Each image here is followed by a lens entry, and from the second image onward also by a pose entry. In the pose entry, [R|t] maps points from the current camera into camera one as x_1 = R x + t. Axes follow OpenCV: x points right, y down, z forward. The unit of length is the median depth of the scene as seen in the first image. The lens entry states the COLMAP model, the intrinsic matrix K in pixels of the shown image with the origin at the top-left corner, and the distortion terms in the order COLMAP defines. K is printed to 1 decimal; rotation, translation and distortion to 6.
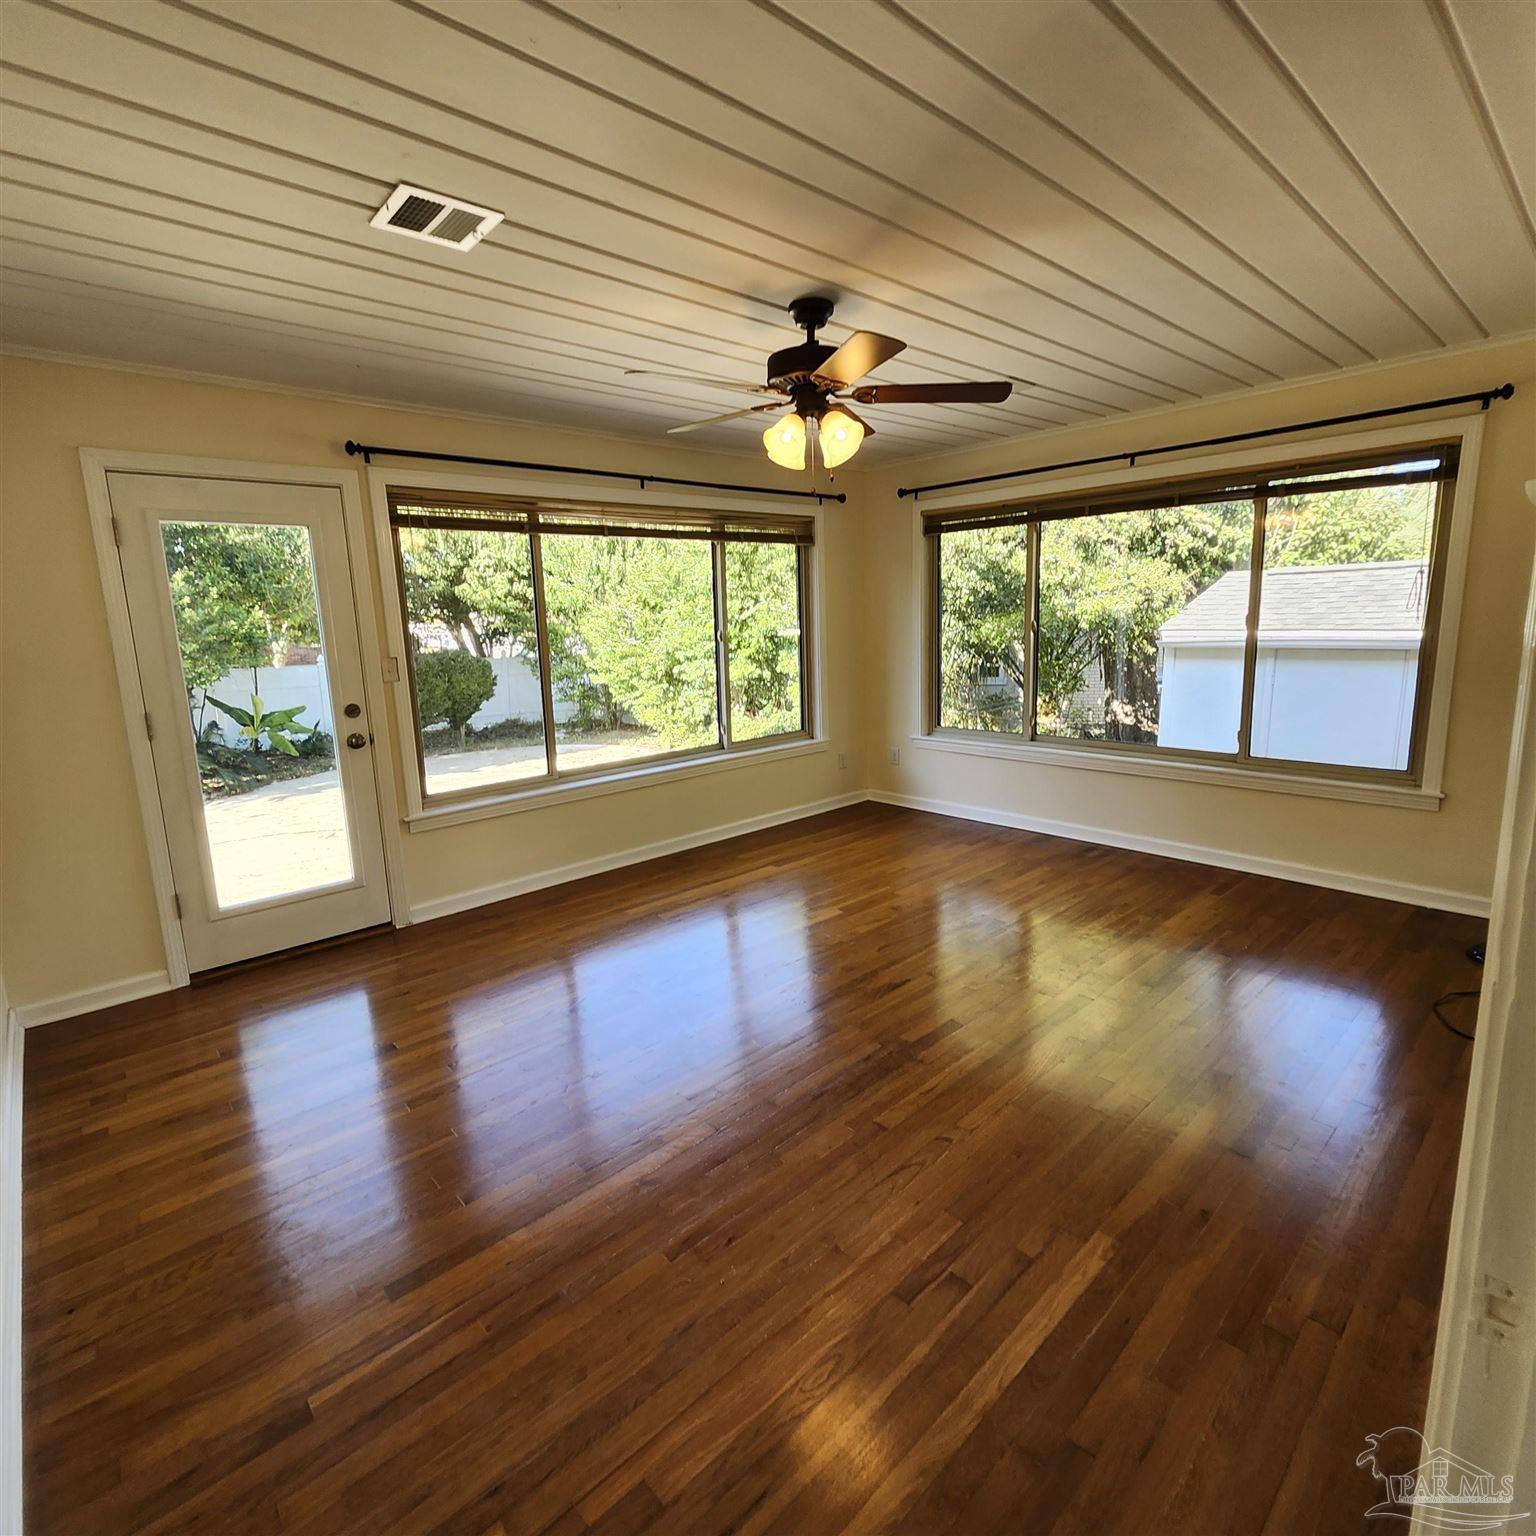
lens RADIAL K [[808.2, 0, 771.0], [0, 808.2, 761.2], [0, 0, 1]] dist [0.004679, -0.003593]
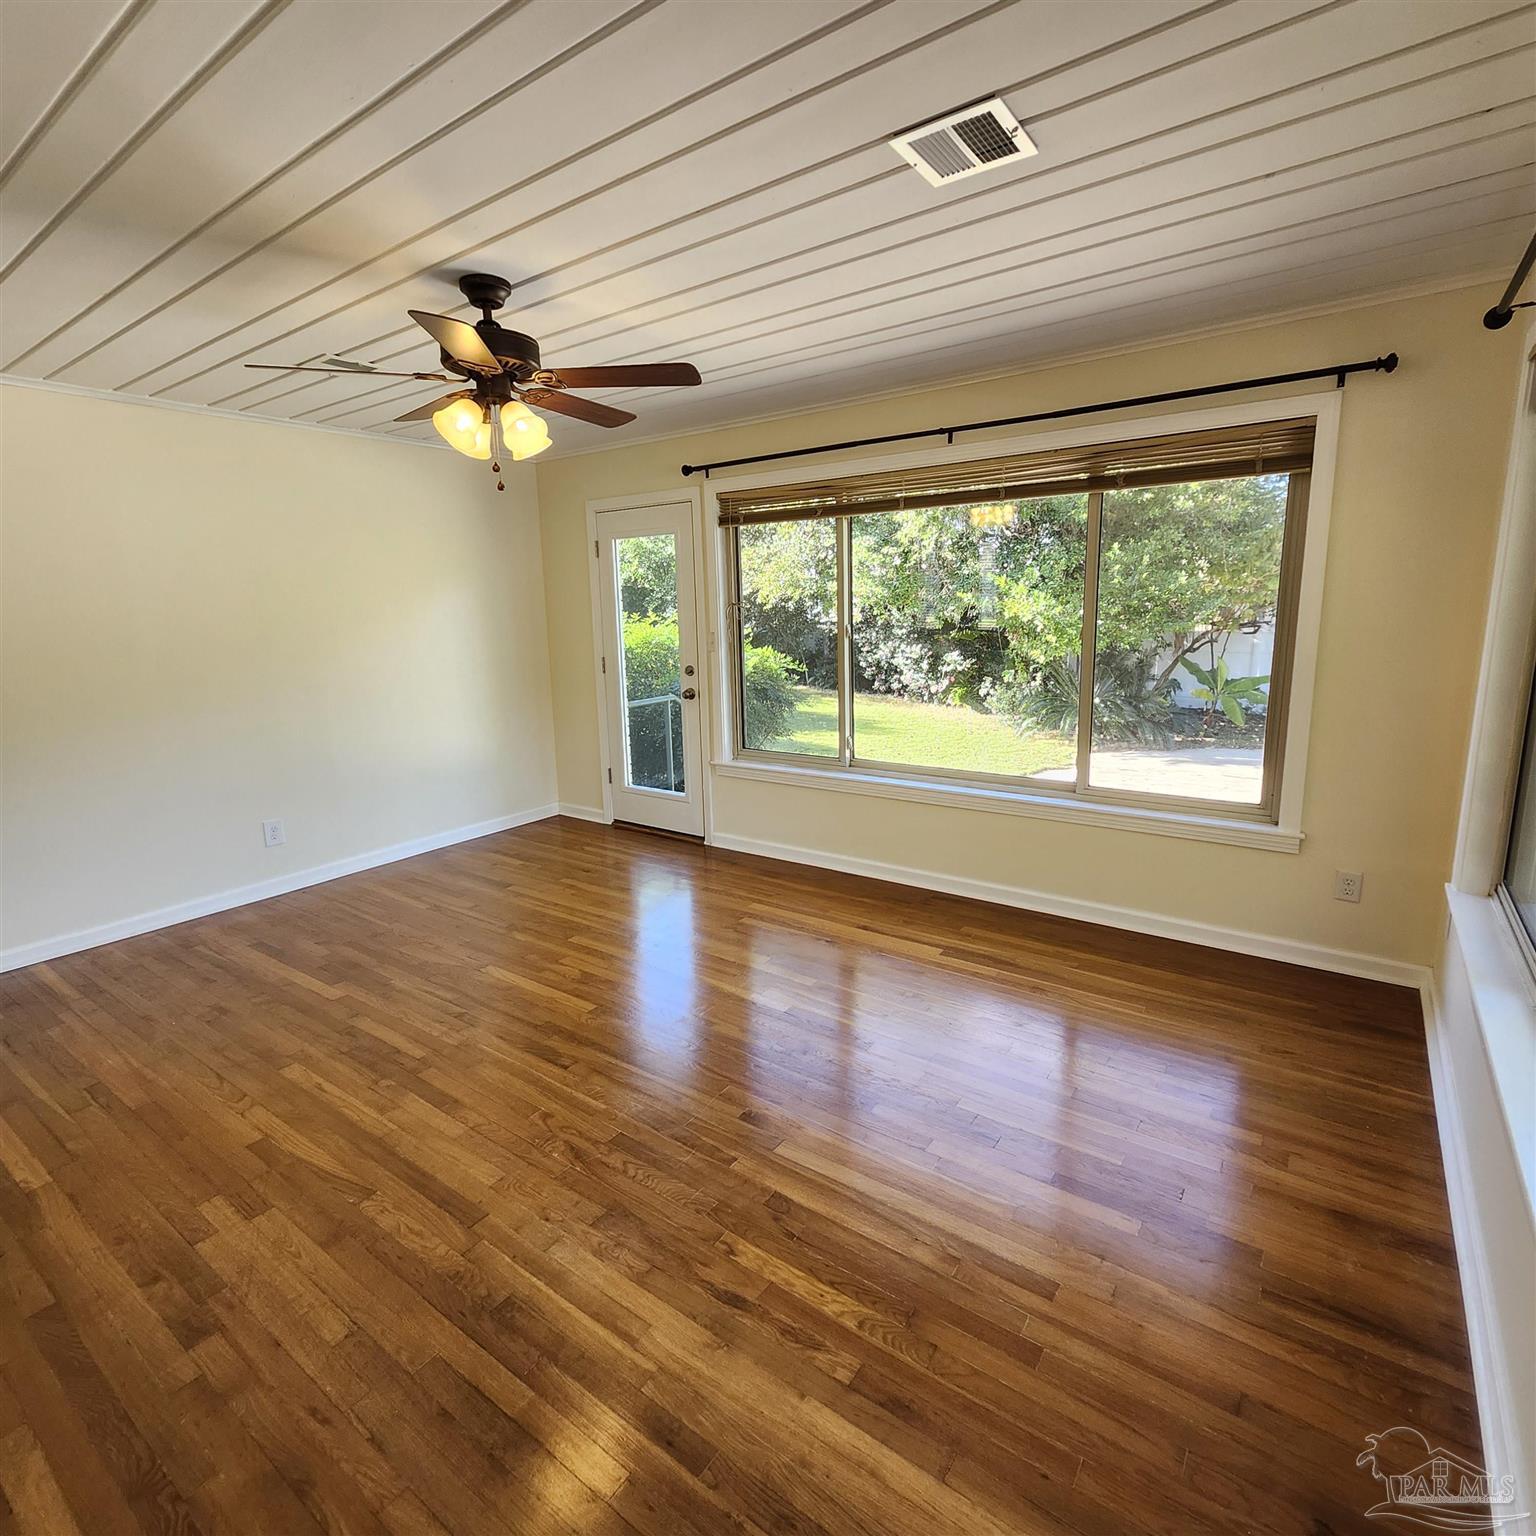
lens RADIAL K [[808.2, 0, 774.4], [0, 808.2, 761.0], [0, 0, 1]] dist [0.004679, -0.003593]
pose [[0.201674, 0.219012, -0.954652, 0.704691], [-0.160615, 0.968880, 0.188346, -0.167492], [0.966194, 0.115347, 0.230574, 0.742149]]
